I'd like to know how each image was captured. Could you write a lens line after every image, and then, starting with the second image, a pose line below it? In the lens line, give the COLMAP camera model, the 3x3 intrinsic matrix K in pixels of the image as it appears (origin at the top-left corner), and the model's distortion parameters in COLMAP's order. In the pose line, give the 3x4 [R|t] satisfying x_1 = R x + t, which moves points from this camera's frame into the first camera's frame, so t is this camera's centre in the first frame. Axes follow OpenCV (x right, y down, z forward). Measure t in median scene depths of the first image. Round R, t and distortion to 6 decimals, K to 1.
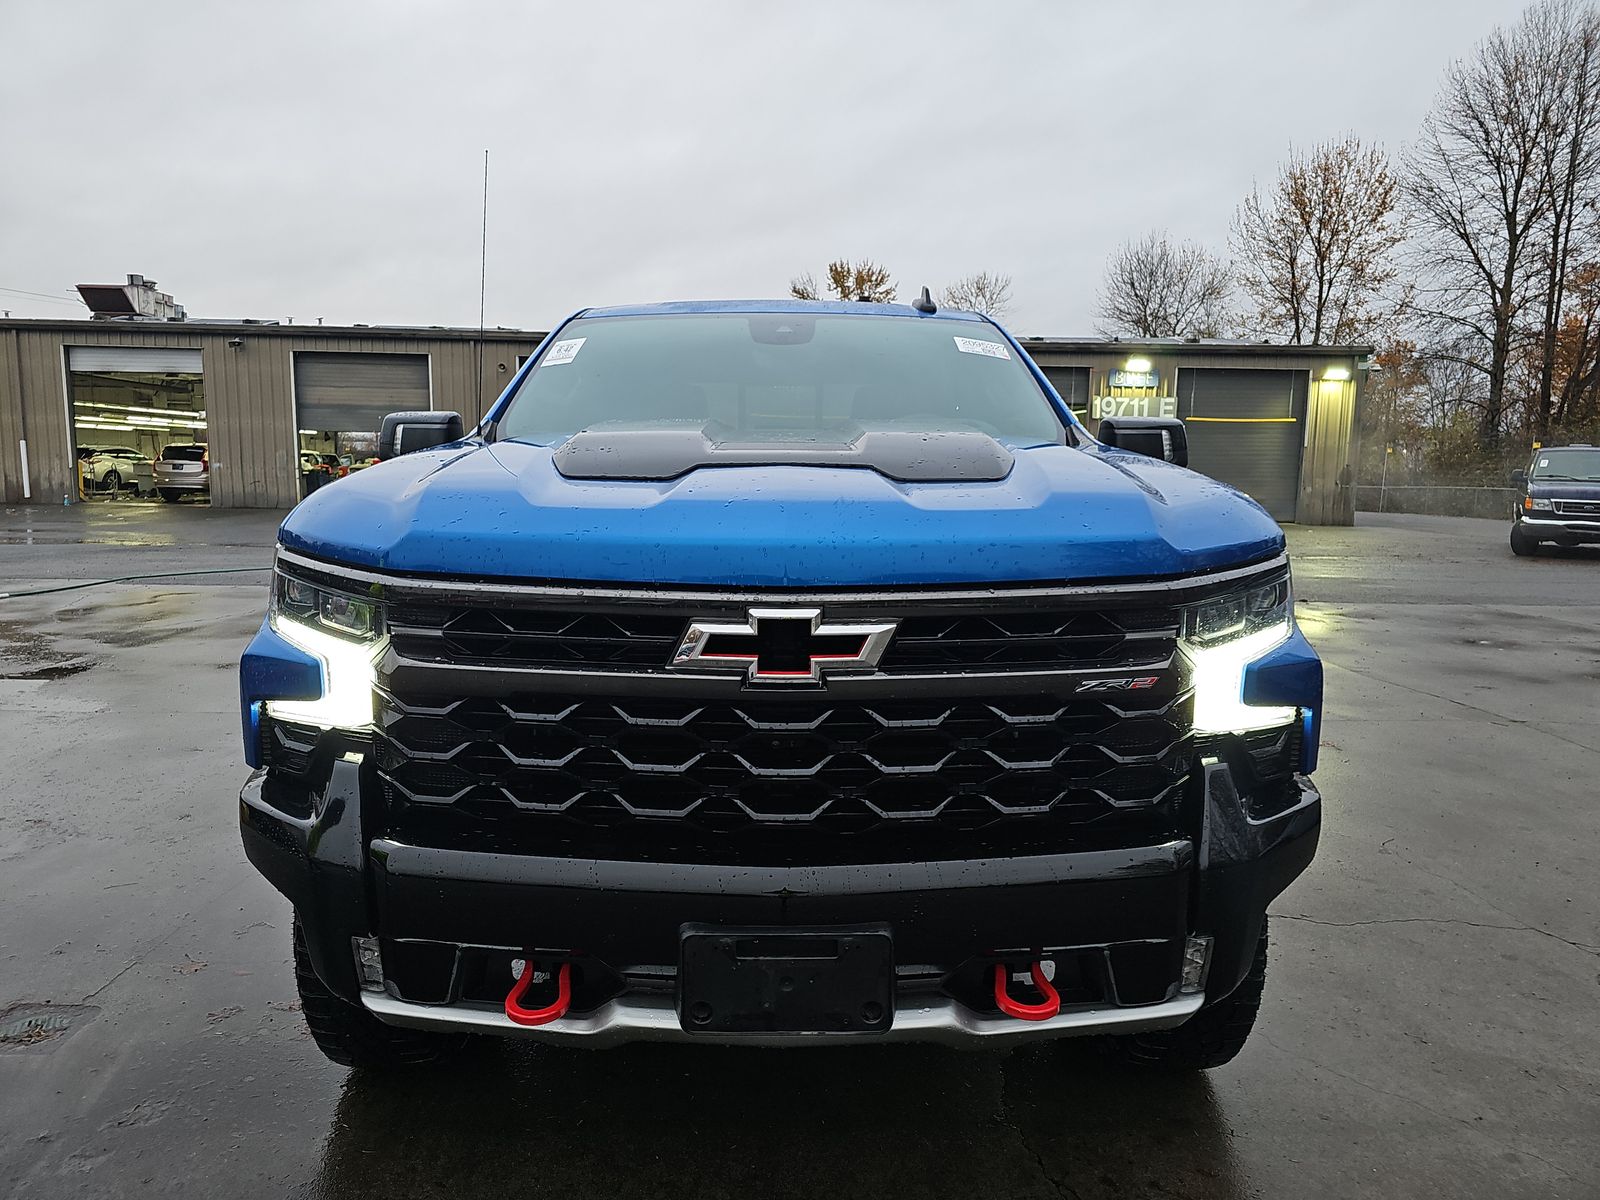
lens RADIAL K [[1091.9, 0, 800.0], [0, 1091.9, 600.0], [0, 0, 1]] dist [0.038511, -0.038126]
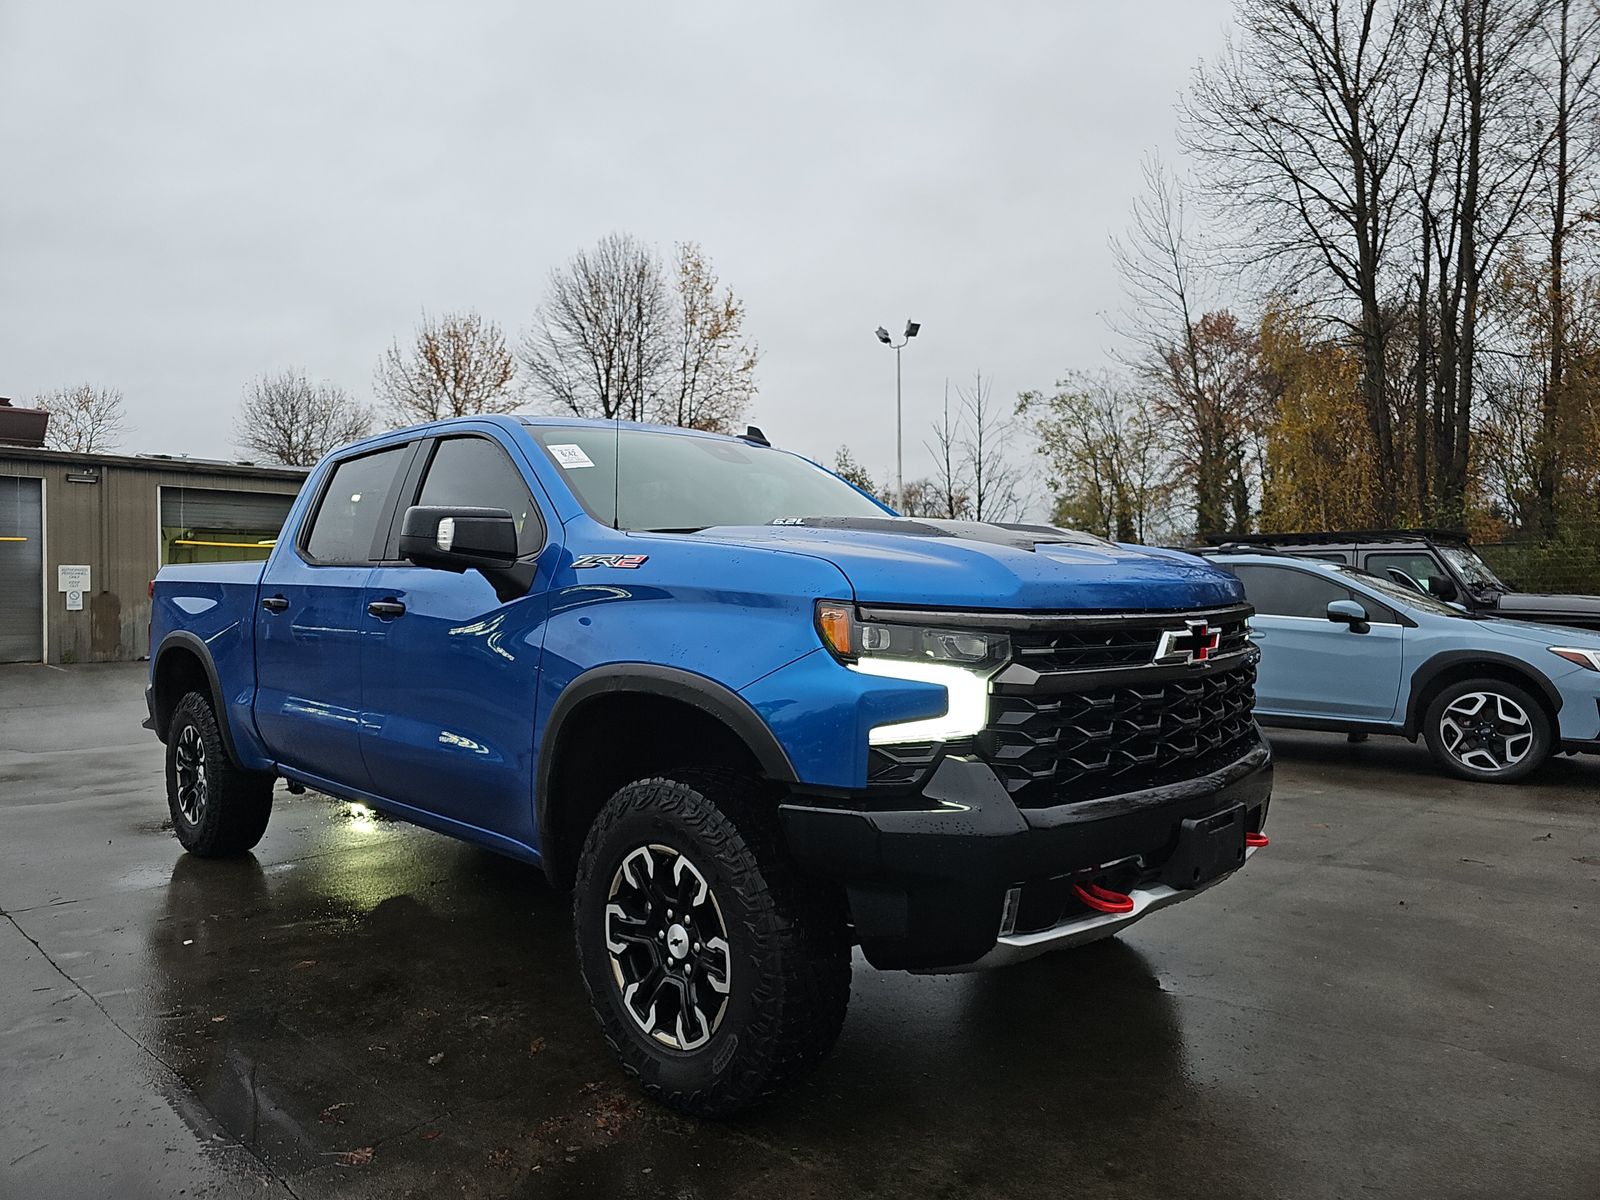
lens RADIAL K [[1083.9, 0, 791.9], [0, 1083.9, 604.9], [0, 0, 1]] dist [0.049798, -0.029875]
pose [[0.688399, -0.024379, 0.724922, -0.117707], [0.110563, 0.991283, -0.071656, 0.002569], [-0.716856, 0.129477, 0.685094, 0.019611]]
